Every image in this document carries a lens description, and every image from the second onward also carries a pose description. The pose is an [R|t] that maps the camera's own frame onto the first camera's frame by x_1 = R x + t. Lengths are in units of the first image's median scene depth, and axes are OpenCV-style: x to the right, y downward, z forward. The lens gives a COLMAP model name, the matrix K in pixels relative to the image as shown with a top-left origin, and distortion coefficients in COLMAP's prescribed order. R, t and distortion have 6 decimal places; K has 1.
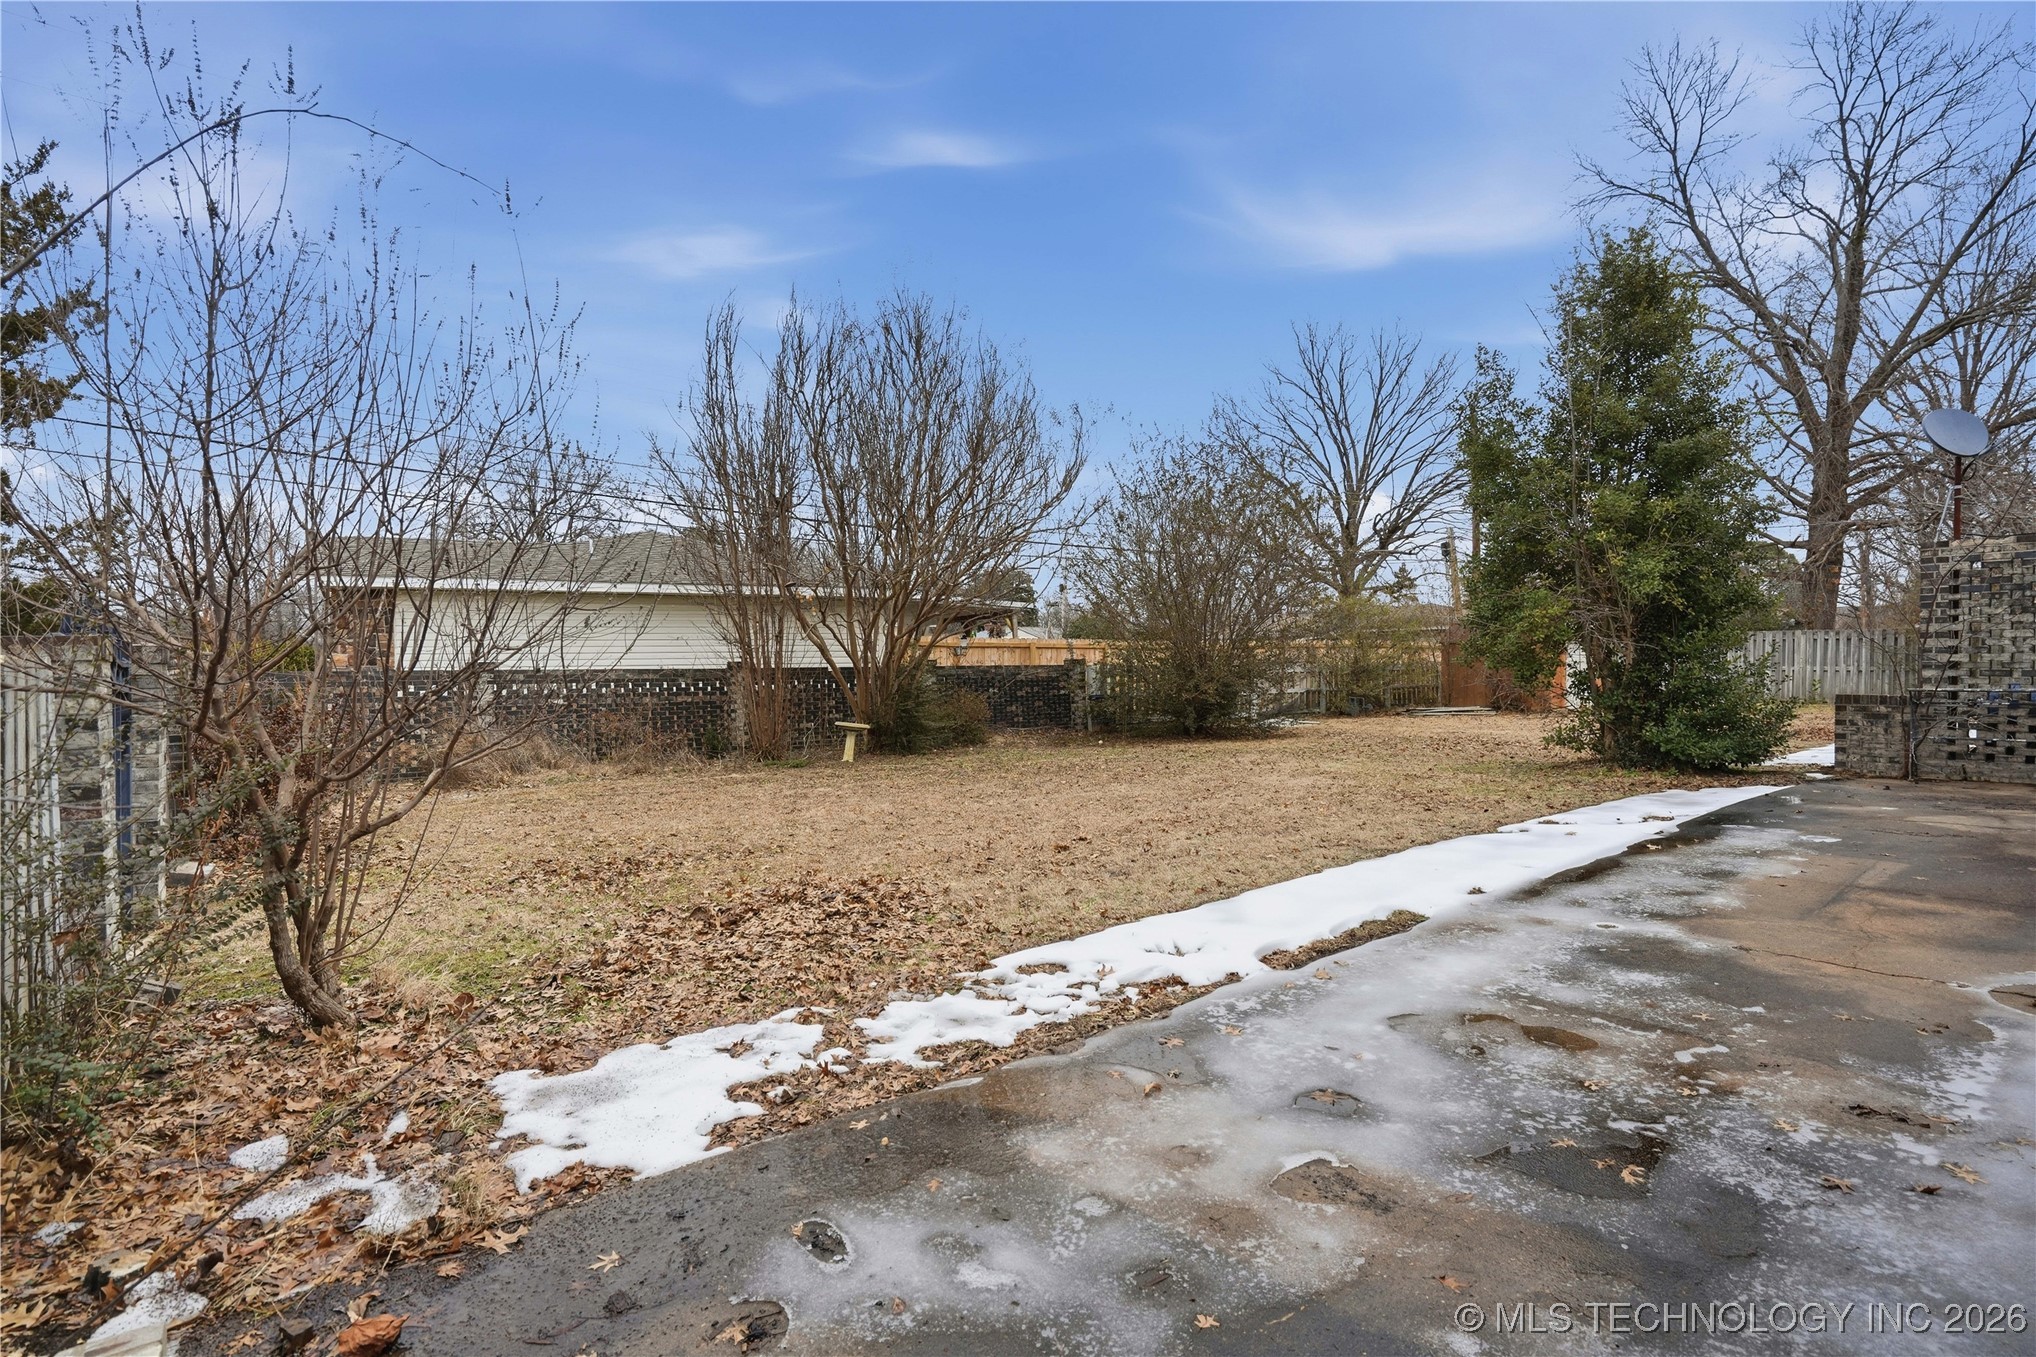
lens RADIAL K [[1037.5, 0, 1034.0], [0, 1037.5, 670.9], [0, 0, 1]] dist [-0.003579, 0.002051]
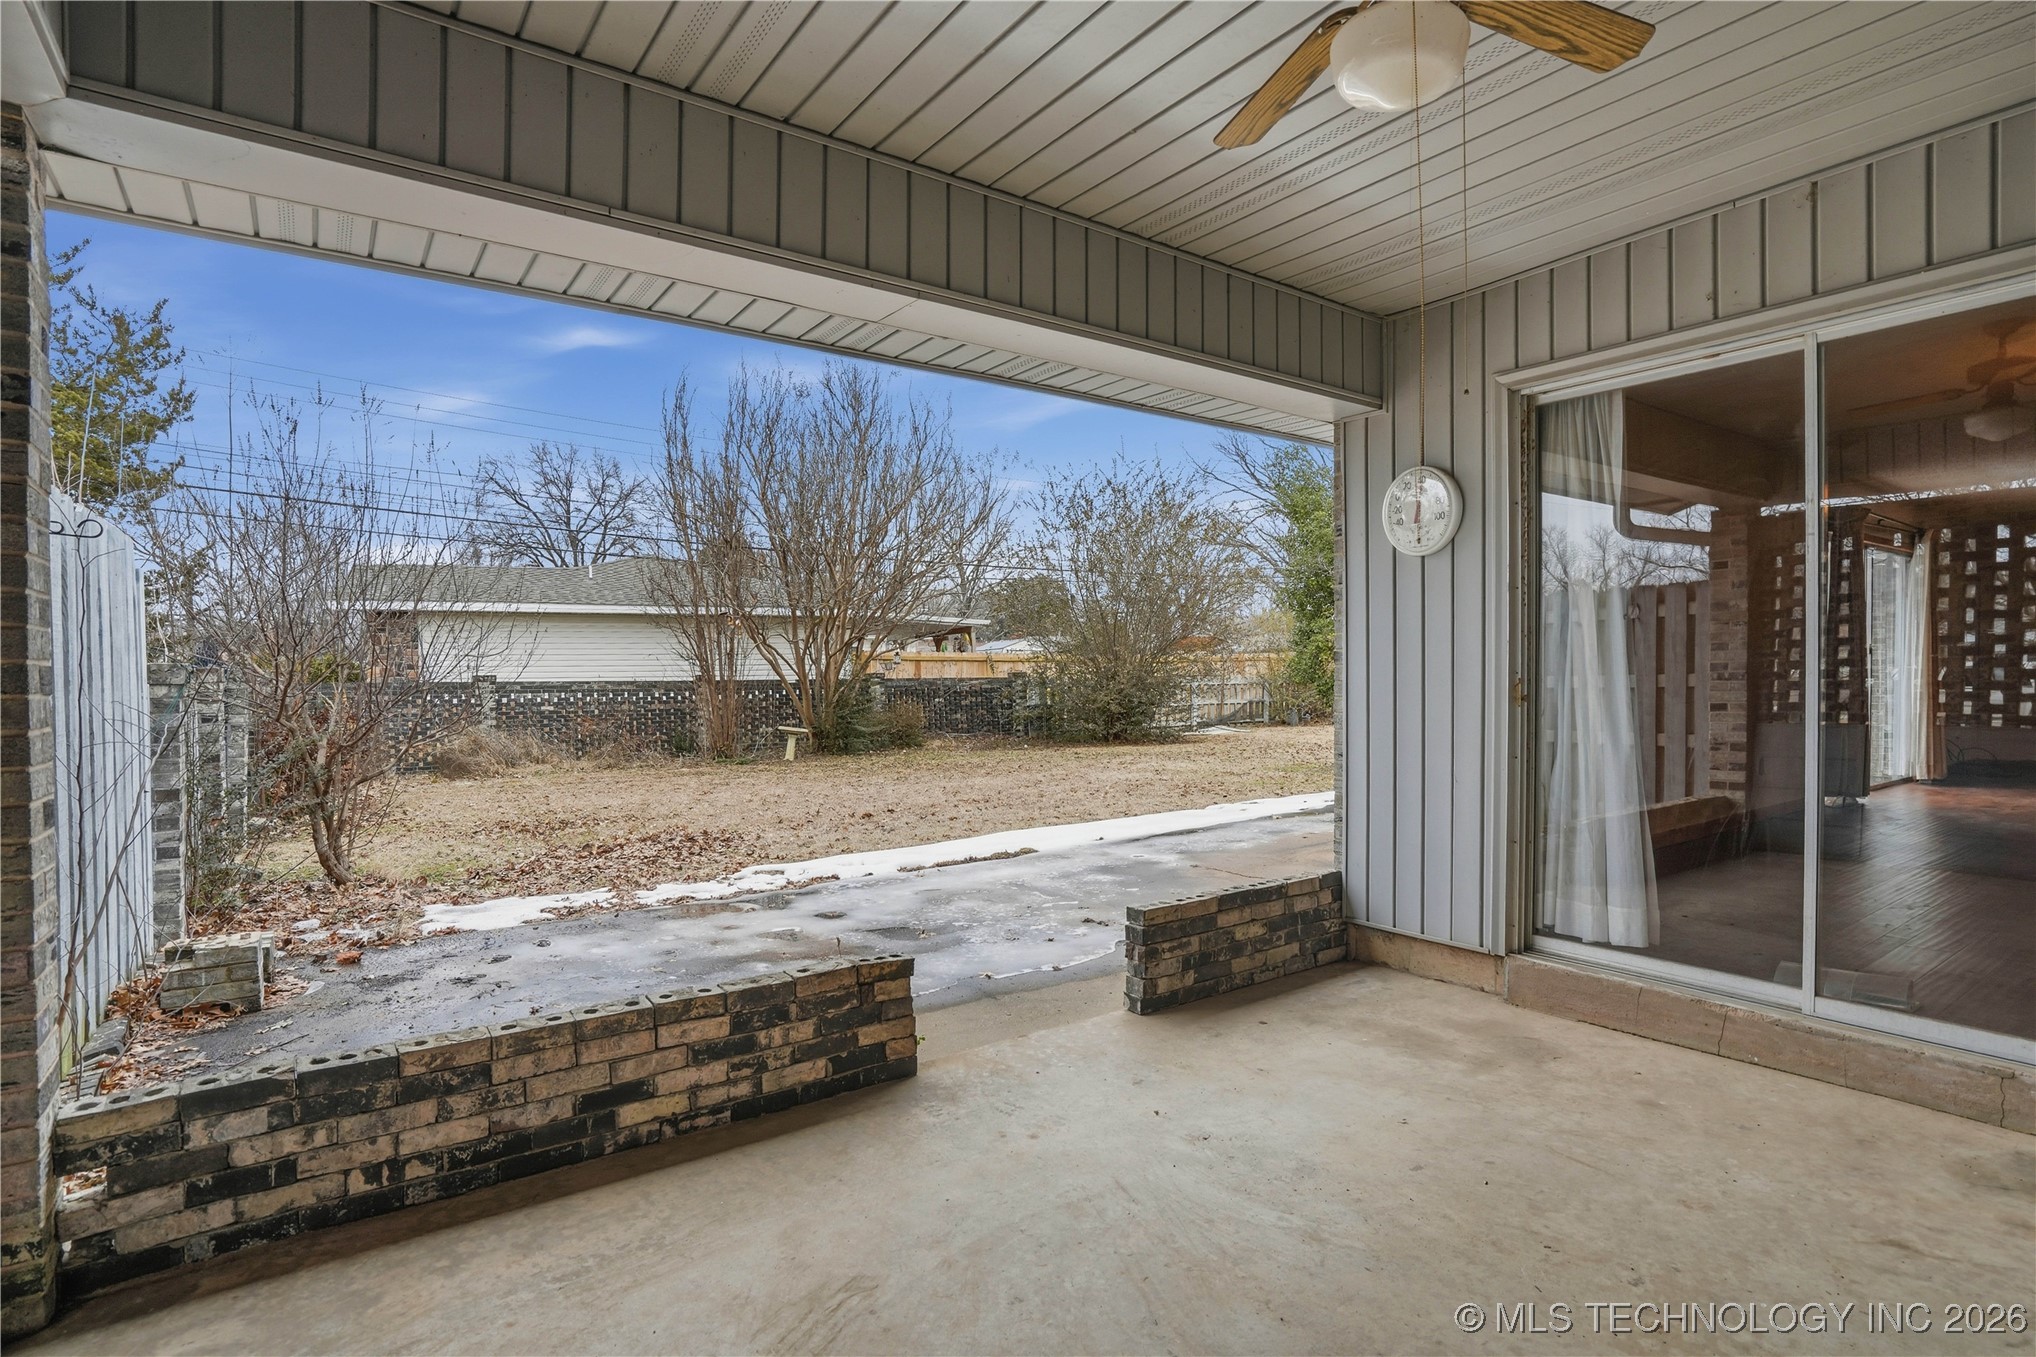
lens RADIAL K [[1037.5, 0, 1001.9], [0, 1037.5, 681.4], [0, 0, 1]] dist [-0.003579, 0.002051]
pose [[0.998730, 0.003257, -0.050283, 0.119668], [-0.003189, 0.999994, 0.001415, -0.004329], [0.050287, -0.001252, 0.998734, -0.160954]]
